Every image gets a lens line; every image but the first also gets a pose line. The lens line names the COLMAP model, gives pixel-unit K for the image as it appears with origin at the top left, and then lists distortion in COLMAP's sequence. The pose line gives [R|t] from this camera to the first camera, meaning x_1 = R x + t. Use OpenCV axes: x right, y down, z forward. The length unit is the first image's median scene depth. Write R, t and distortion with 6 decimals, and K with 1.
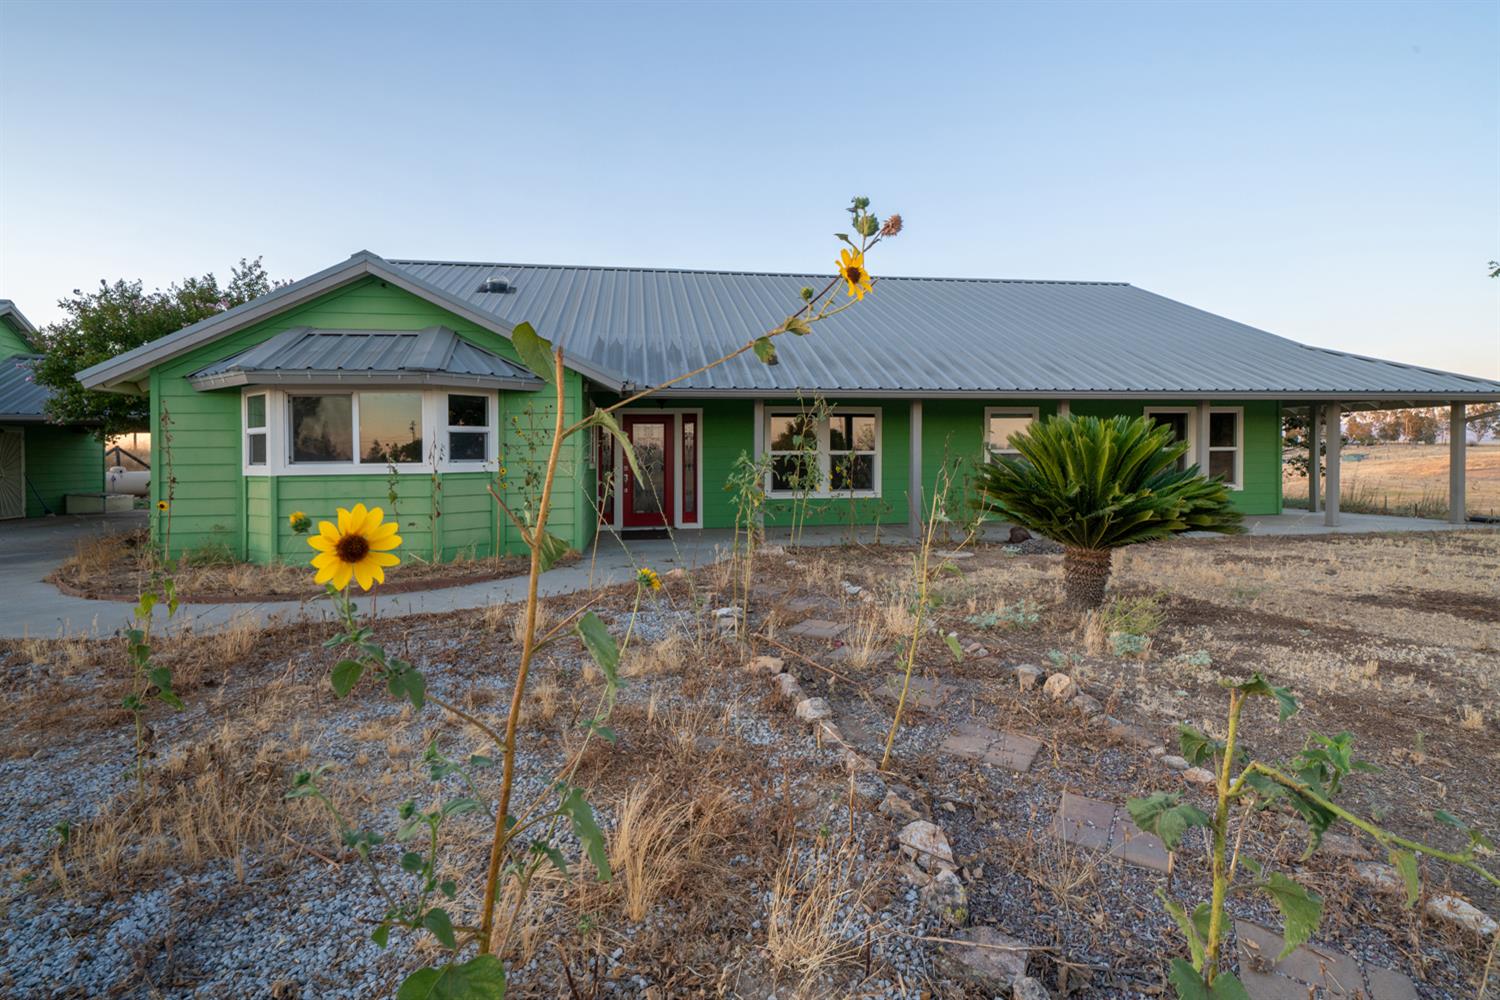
lens RADIAL K [[721.8, 0, 787.1], [0, 721.8, 454.0], [0, 0, 1]] dist [0.008949, 0.000153]
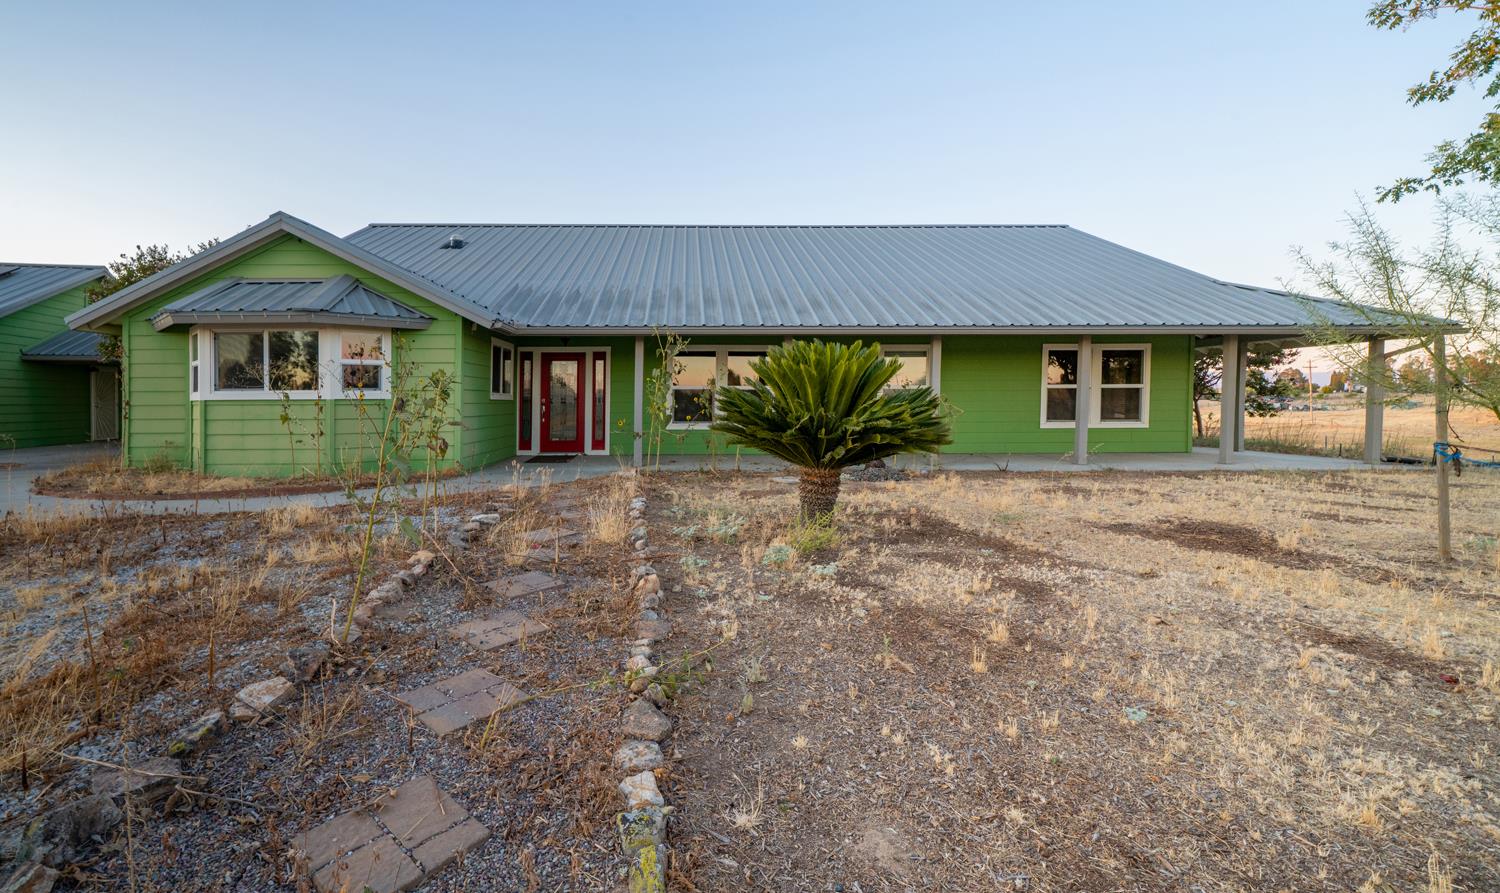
lens RADIAL K [[681.5, 0, 749.7], [0, 681.5, 414.2], [0, 0, 1]] dist [0.000667, -0.000061]
pose [[0.990354, 0.008728, -0.138283, 0.324846], [-0.005657, 0.999729, 0.022590, 0.020376], [0.138442, -0.021590, 0.990135, -0.002855]]
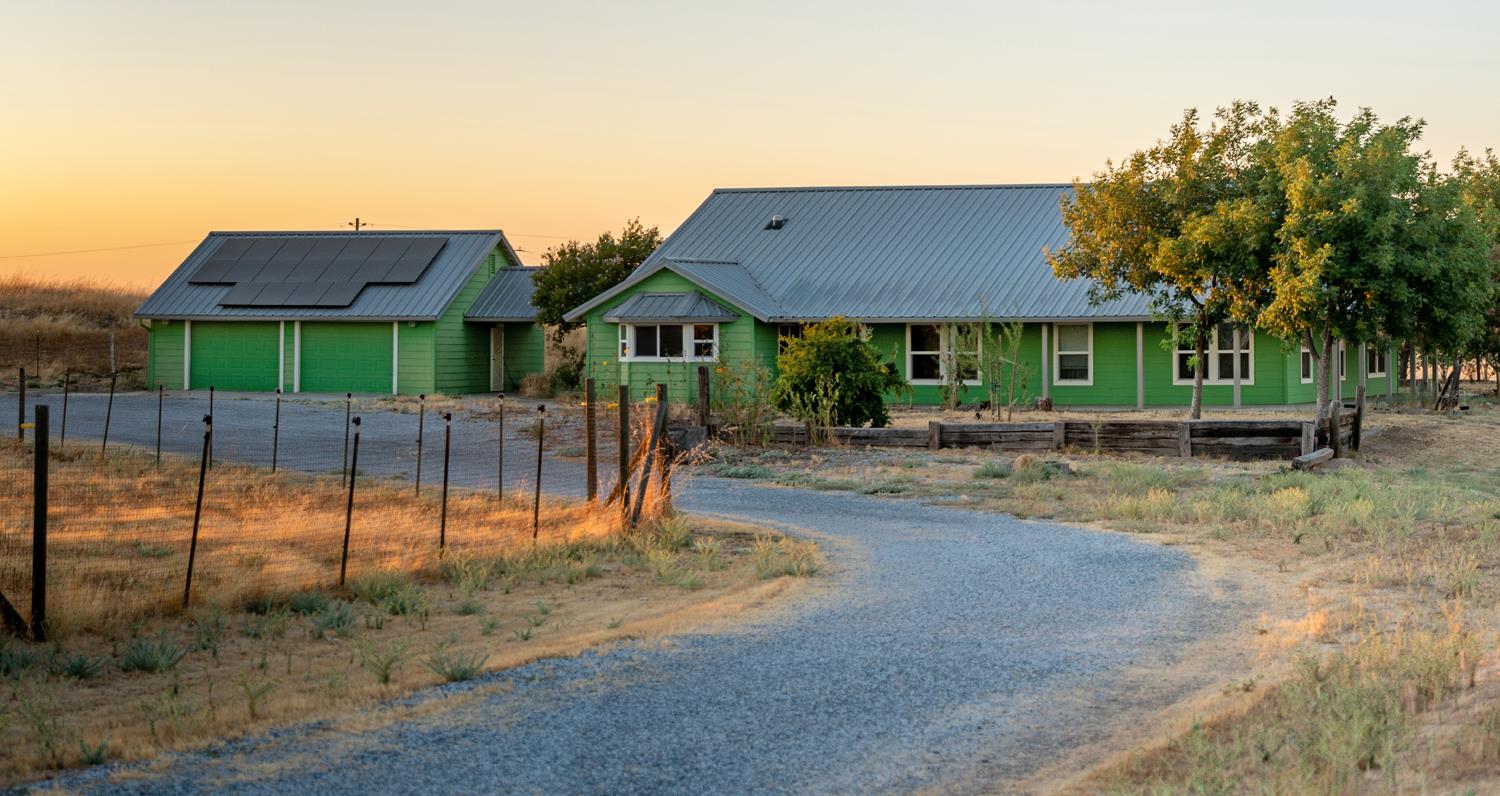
lens RADIAL K [[2959.1, 0, 750.0], [0, 2959.1, 398.0], [0, 0, 1]] dist [0.331865, 0.033641]
pose [[0.800422, 0.027858, -0.598790, 4.658599], [-0.008768, 0.999357, 0.034773, -0.164765], [0.599373, -0.022582, 0.800151, -5.600764]]
